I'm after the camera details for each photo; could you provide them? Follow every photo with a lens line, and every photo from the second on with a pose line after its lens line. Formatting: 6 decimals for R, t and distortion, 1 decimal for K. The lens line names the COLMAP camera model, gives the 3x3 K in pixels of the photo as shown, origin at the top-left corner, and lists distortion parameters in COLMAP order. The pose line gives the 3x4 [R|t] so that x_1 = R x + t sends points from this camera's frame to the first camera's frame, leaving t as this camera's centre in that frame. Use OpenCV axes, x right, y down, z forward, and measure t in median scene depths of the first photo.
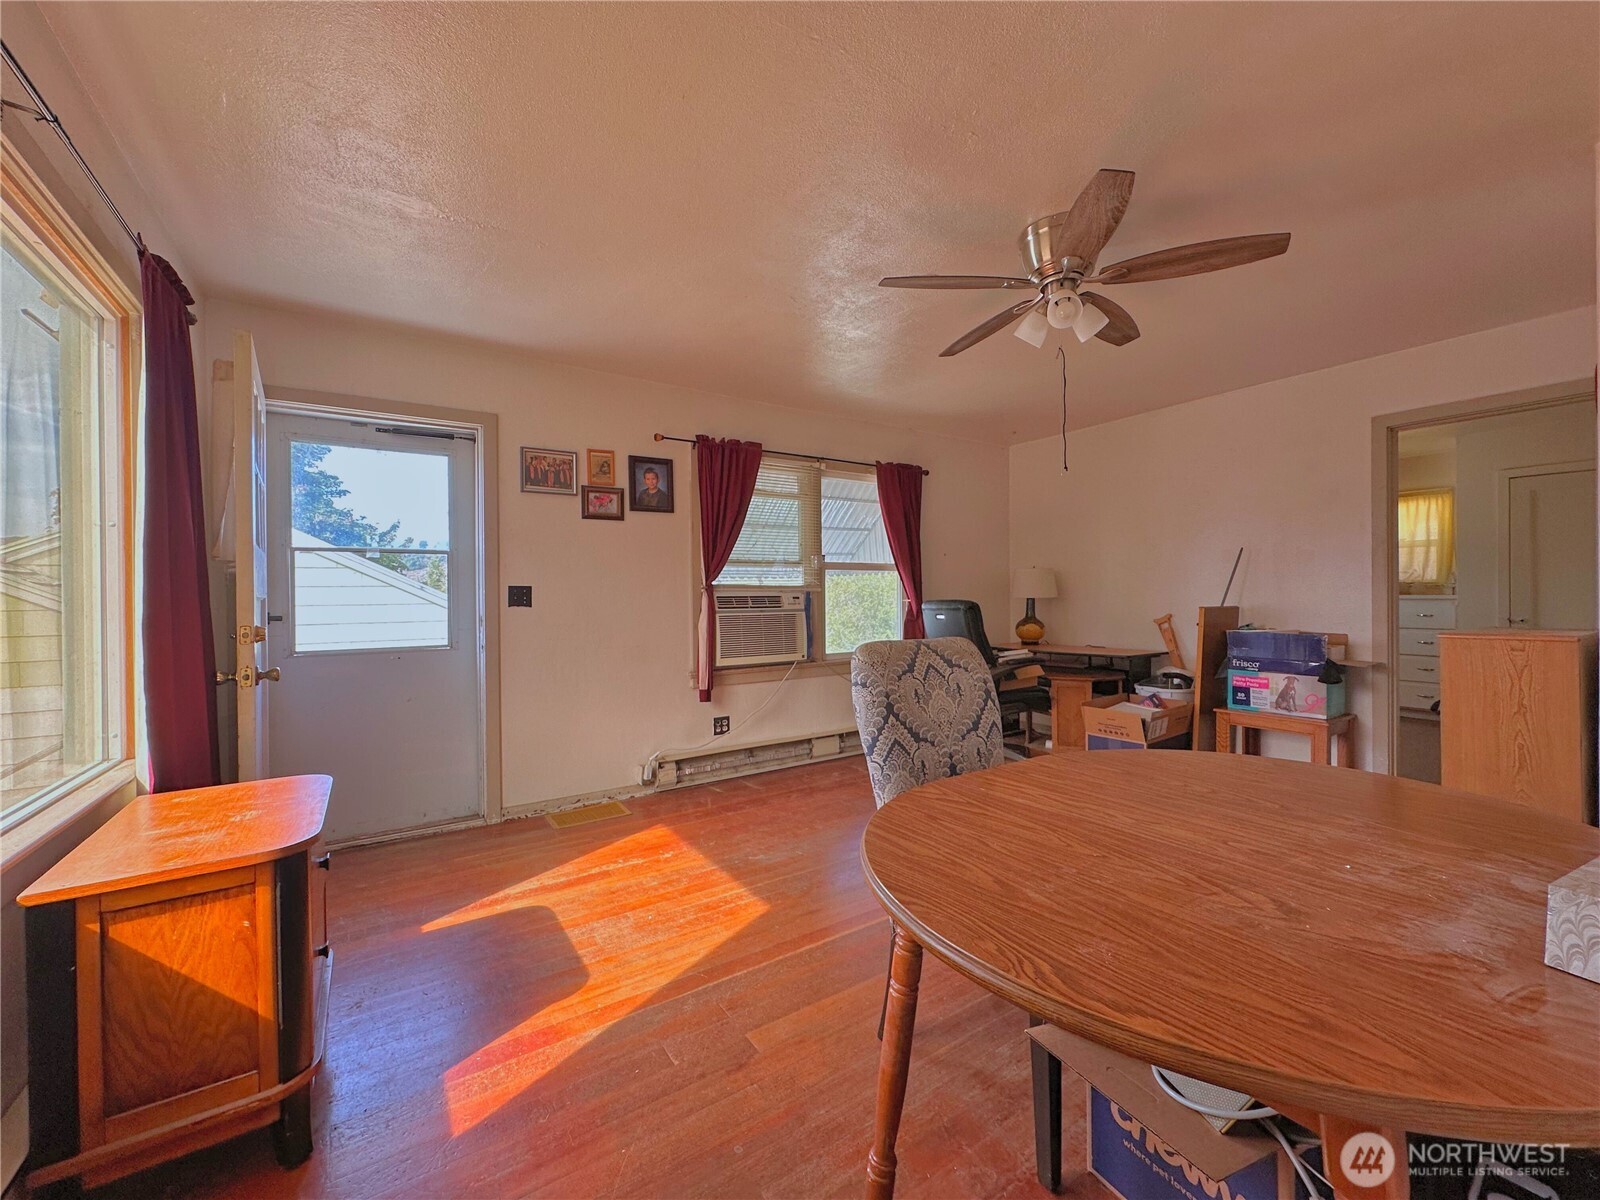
lens RADIAL K [[636.4, 0, 800.0], [0, 636.4, 600.0], [0, 0, 1]] dist [0.000220, -0.000197]
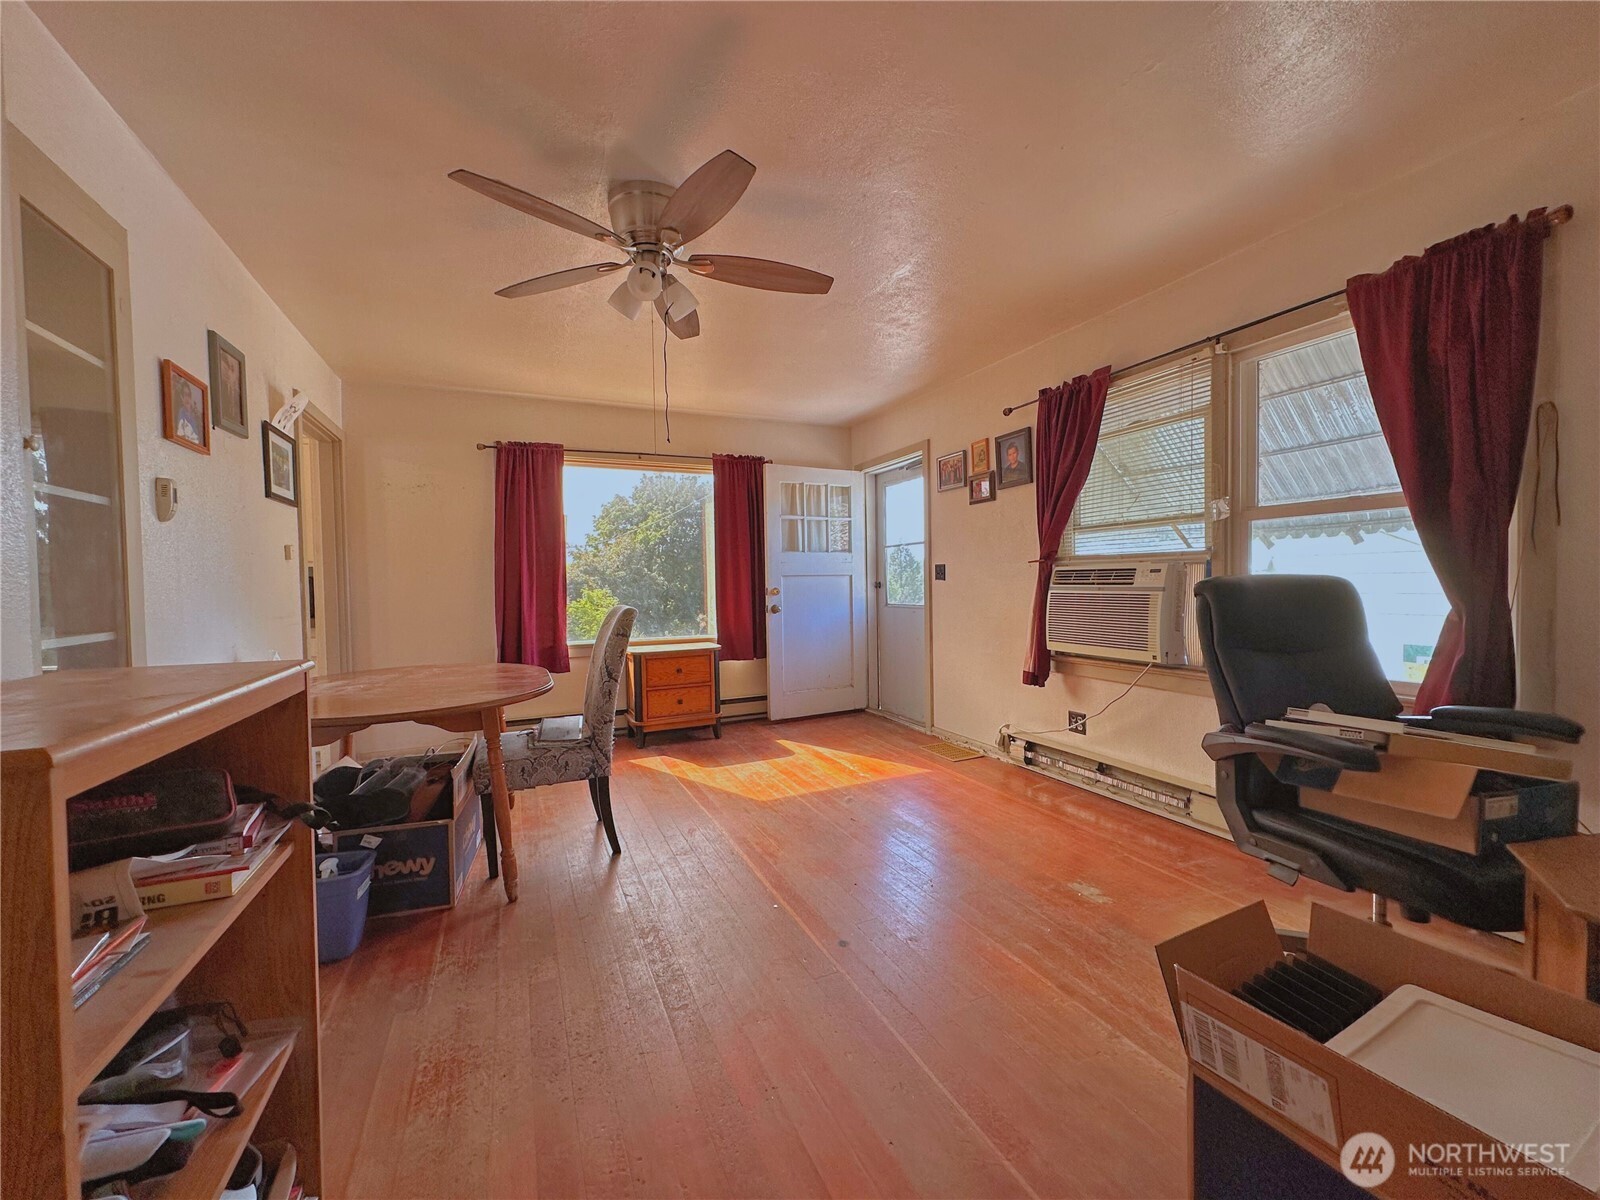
lens RADIAL K [[636.4, 0, 800.0], [0, 636.4, 600.0], [0, 0, 1]] dist [0.000220, -0.000197]
pose [[-0.156796, 0.042311, -0.986724, 0.870191], [0.014315, 0.999074, 0.040565, -0.005693], [0.987527, -0.007764, -0.157257, 0.879943]]
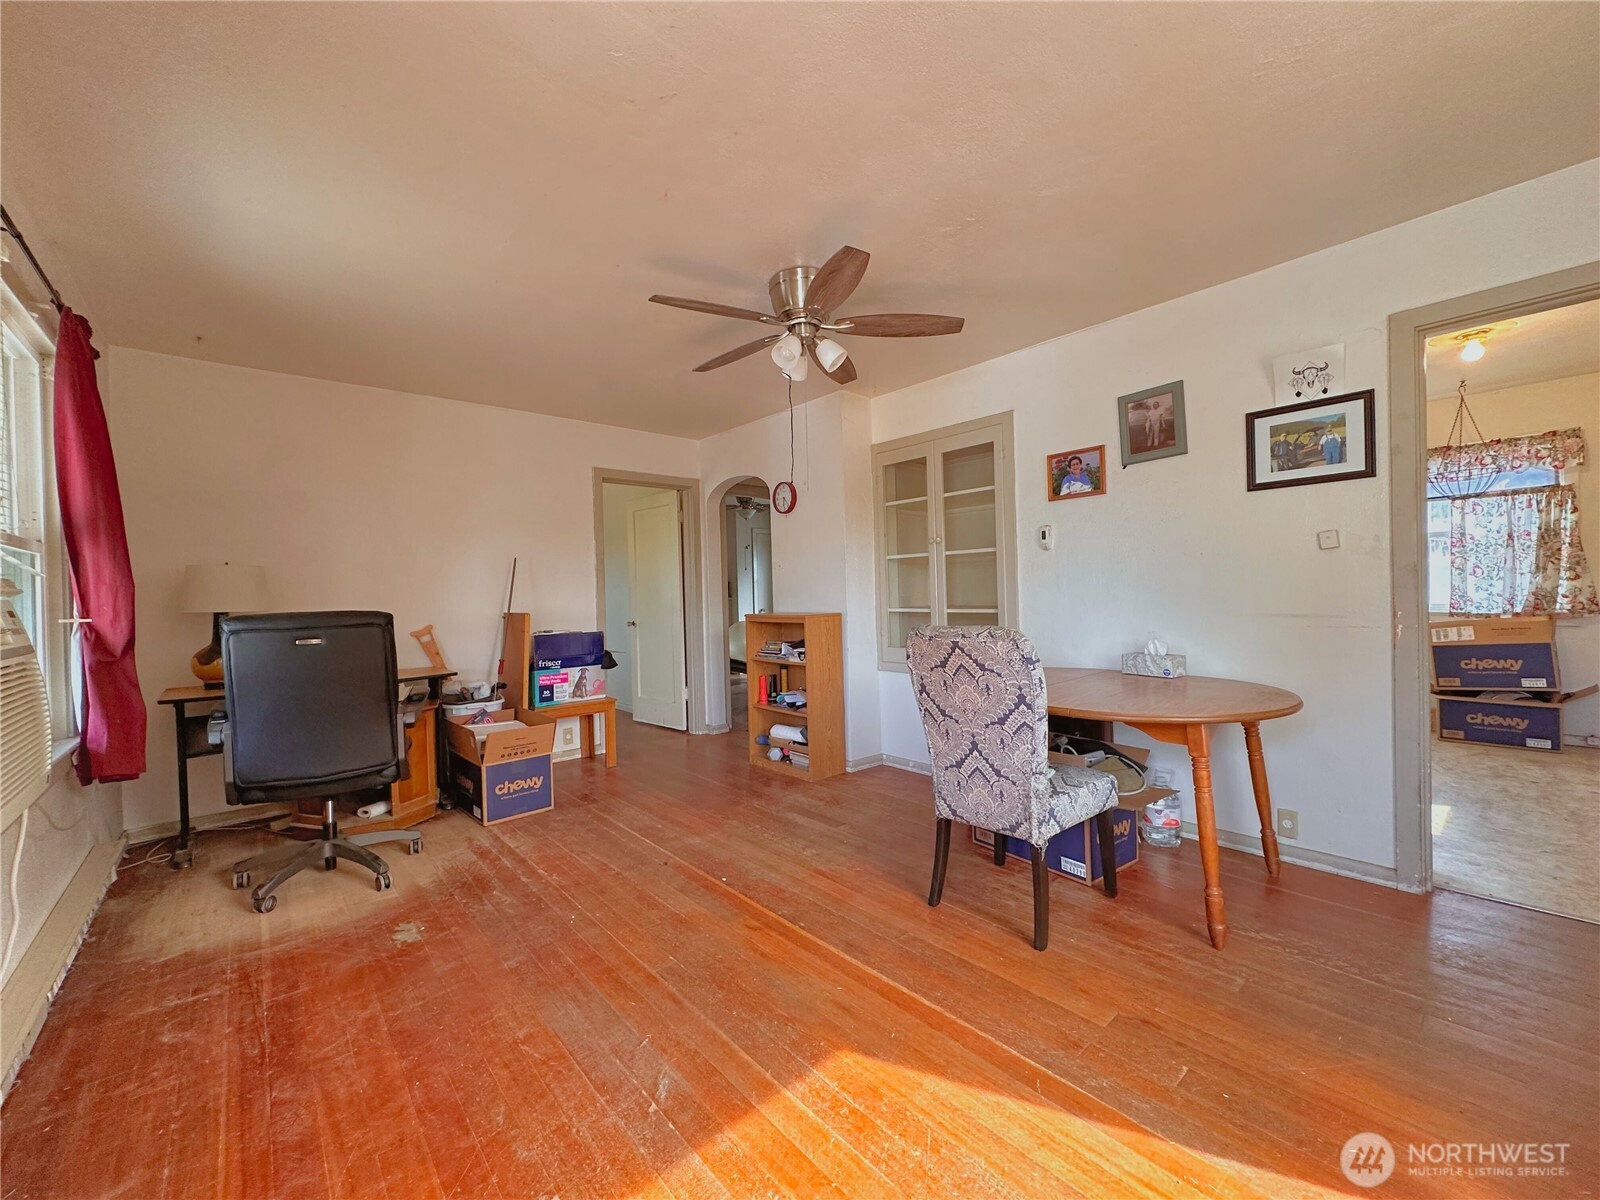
lens RADIAL K [[636.4, 0, 800.0], [0, 636.4, 600.0], [0, 0, 1]] dist [0.000220, -0.000197]
pose [[-0.132805, 0.003221, 0.991137, -0.480221], [0.031349, 0.999508, 0.000952, 0.003088], [-0.990646, 0.031197, -0.132840, 0.755506]]
